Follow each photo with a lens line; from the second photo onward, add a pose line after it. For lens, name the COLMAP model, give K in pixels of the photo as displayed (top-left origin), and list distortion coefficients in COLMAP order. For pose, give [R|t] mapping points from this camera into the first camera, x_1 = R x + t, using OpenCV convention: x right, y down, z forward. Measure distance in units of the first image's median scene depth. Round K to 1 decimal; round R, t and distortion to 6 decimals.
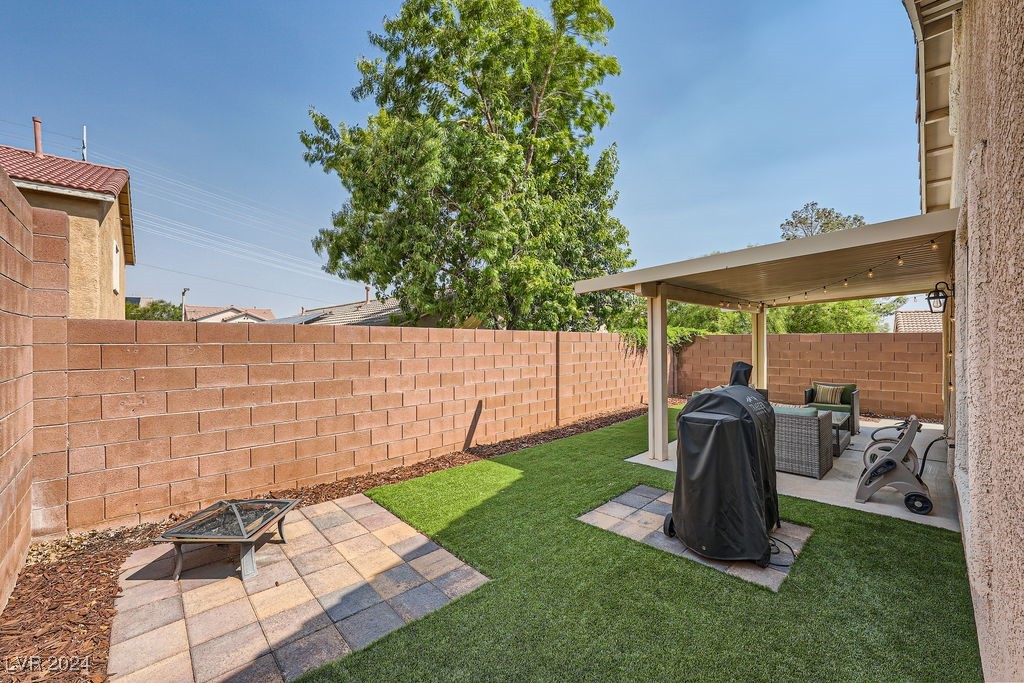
lens RADIAL K [[406.4, 0, 510.0], [0, 406.4, 342.6], [0, 0, 1]] dist [-0.011703, 0.004606]
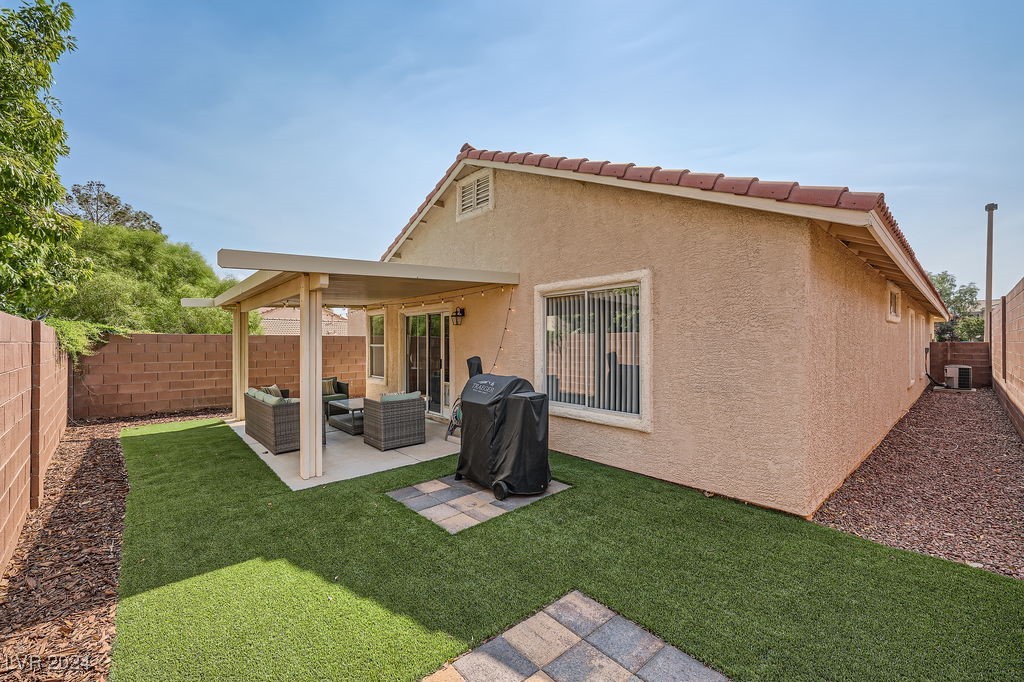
lens RADIAL K [[406.4, 0, 509.1], [0, 406.4, 342.3], [0, 0, 1]] dist [-0.011703, 0.004606]
pose [[0.035964, 0.004378, 0.999343, -0.736072], [0.000223, 0.999990, -0.004389, 0.003541], [-0.999353, 0.000380, 0.035963, 0.816983]]
